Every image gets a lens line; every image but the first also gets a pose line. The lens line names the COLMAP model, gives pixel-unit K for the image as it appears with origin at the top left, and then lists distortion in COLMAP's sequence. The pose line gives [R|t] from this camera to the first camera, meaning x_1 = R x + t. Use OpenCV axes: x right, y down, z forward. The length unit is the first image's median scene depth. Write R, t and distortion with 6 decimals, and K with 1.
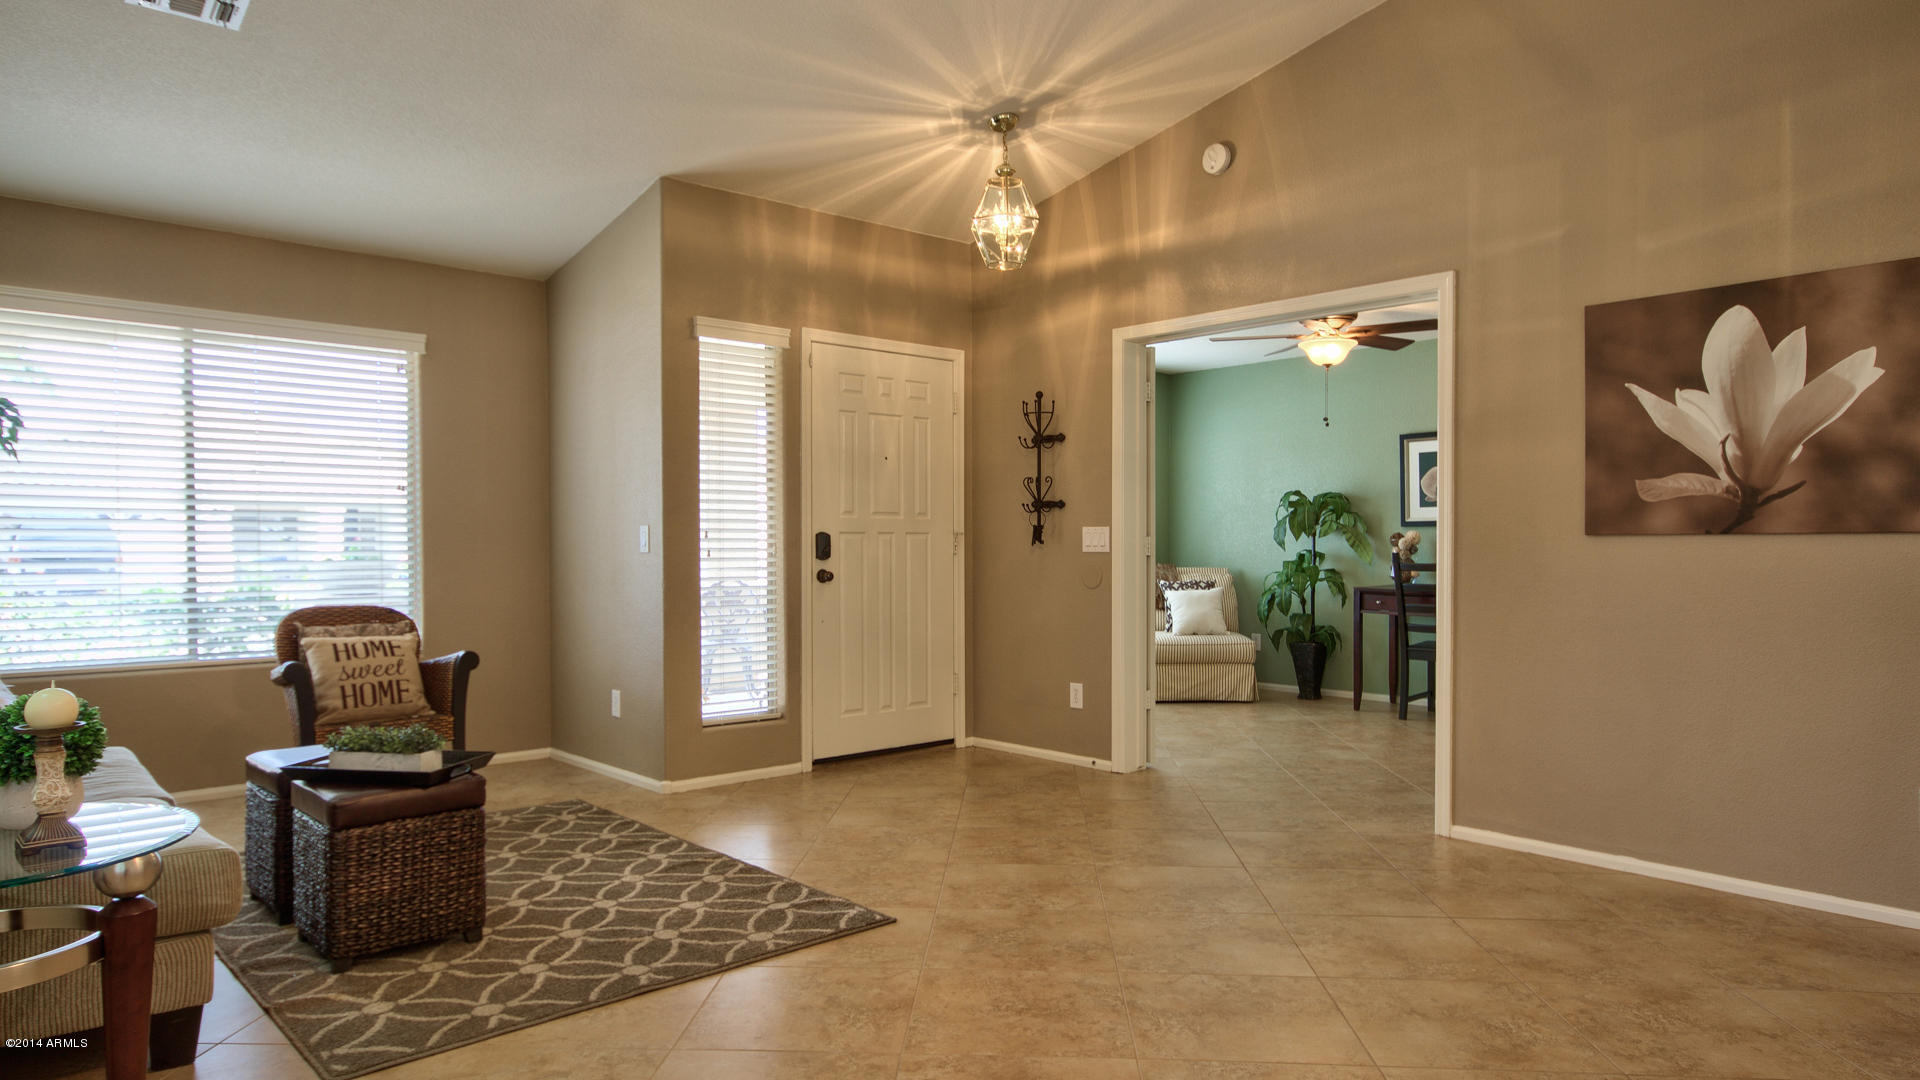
lens RADIAL K [[1205.2, 0, 966.6], [0, 1205.2, 546.3], [0, 0, 1]] dist [0.025441, 0.006041]
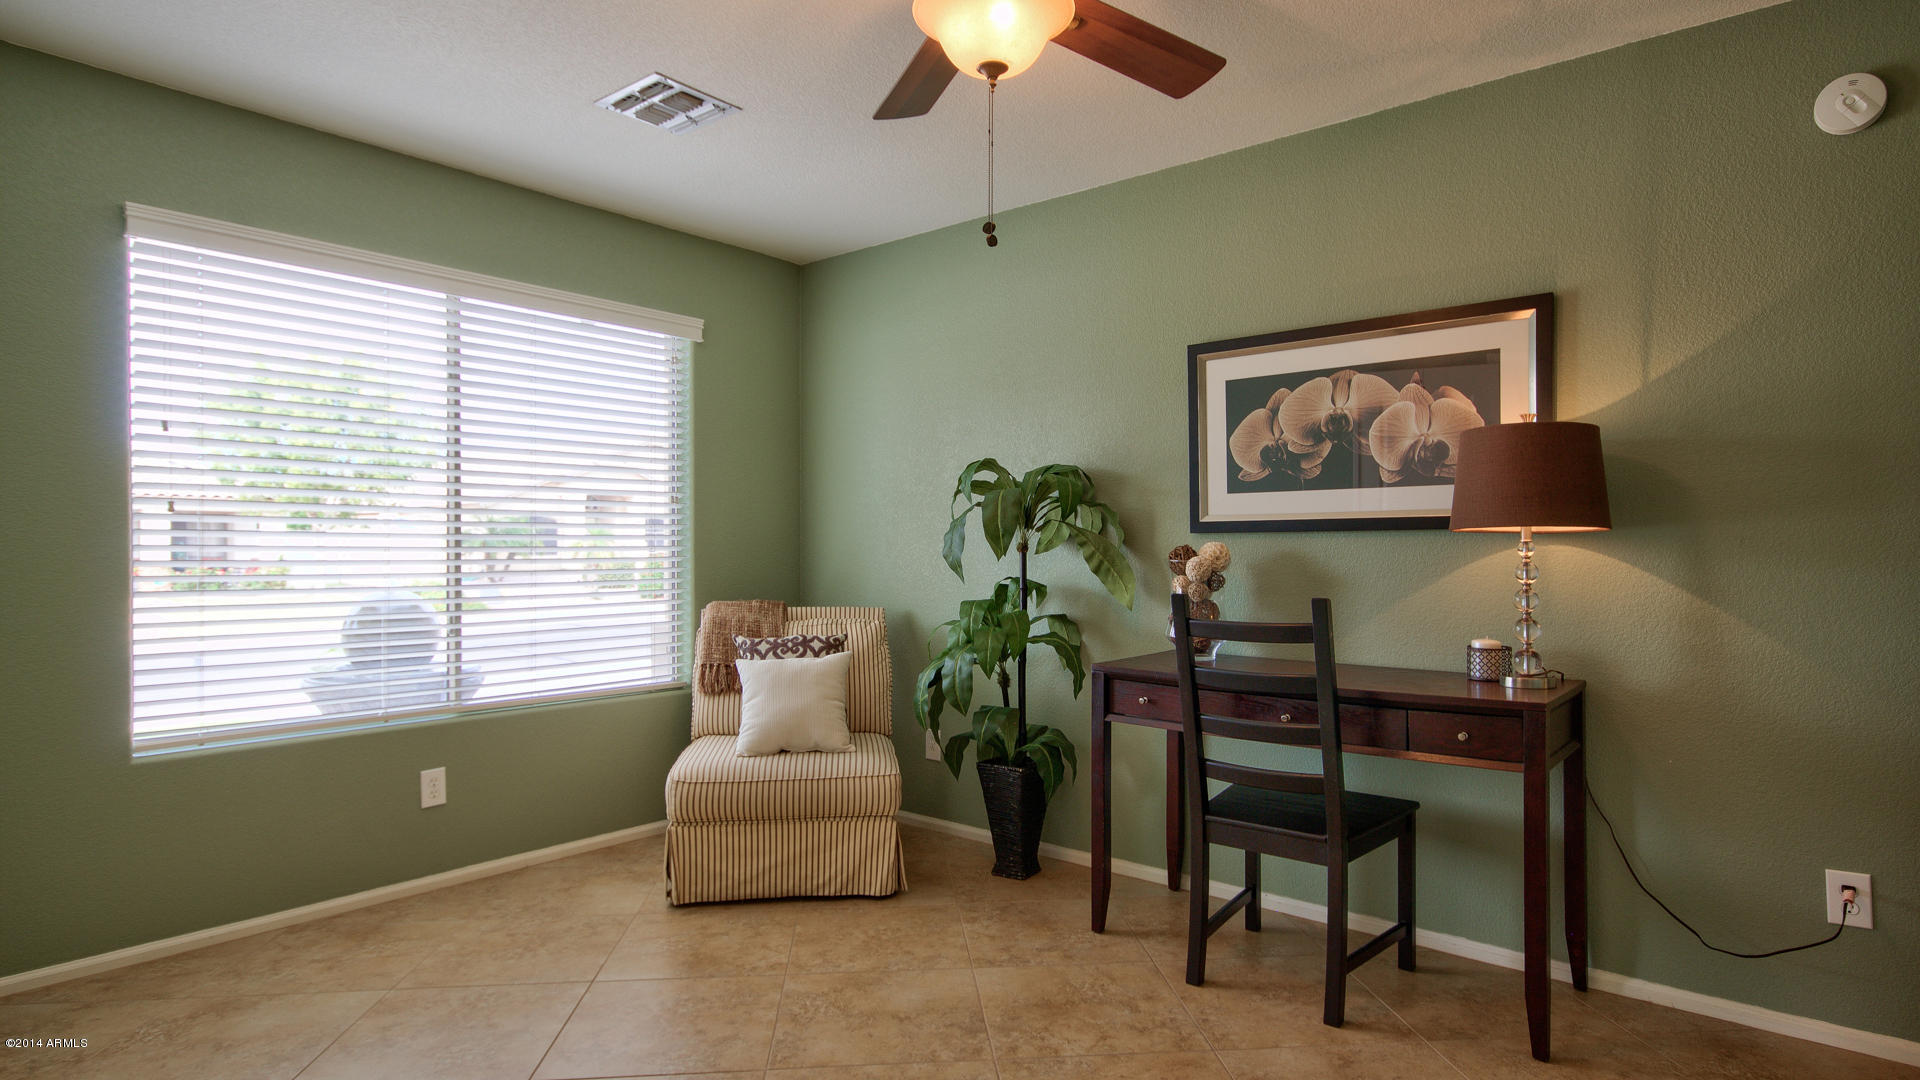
lens RADIAL K [[1038.4, 0, 956.3], [0, 1038.4, 553.3], [0, 0, 1]] dist [0.004096, 0.003024]
pose [[0.991556, 0.002075, 0.129660, 0.204220], [-0.002177, 0.999997, 0.000650, -0.007746], [-0.129659, -0.000926, 0.991558, 0.576906]]
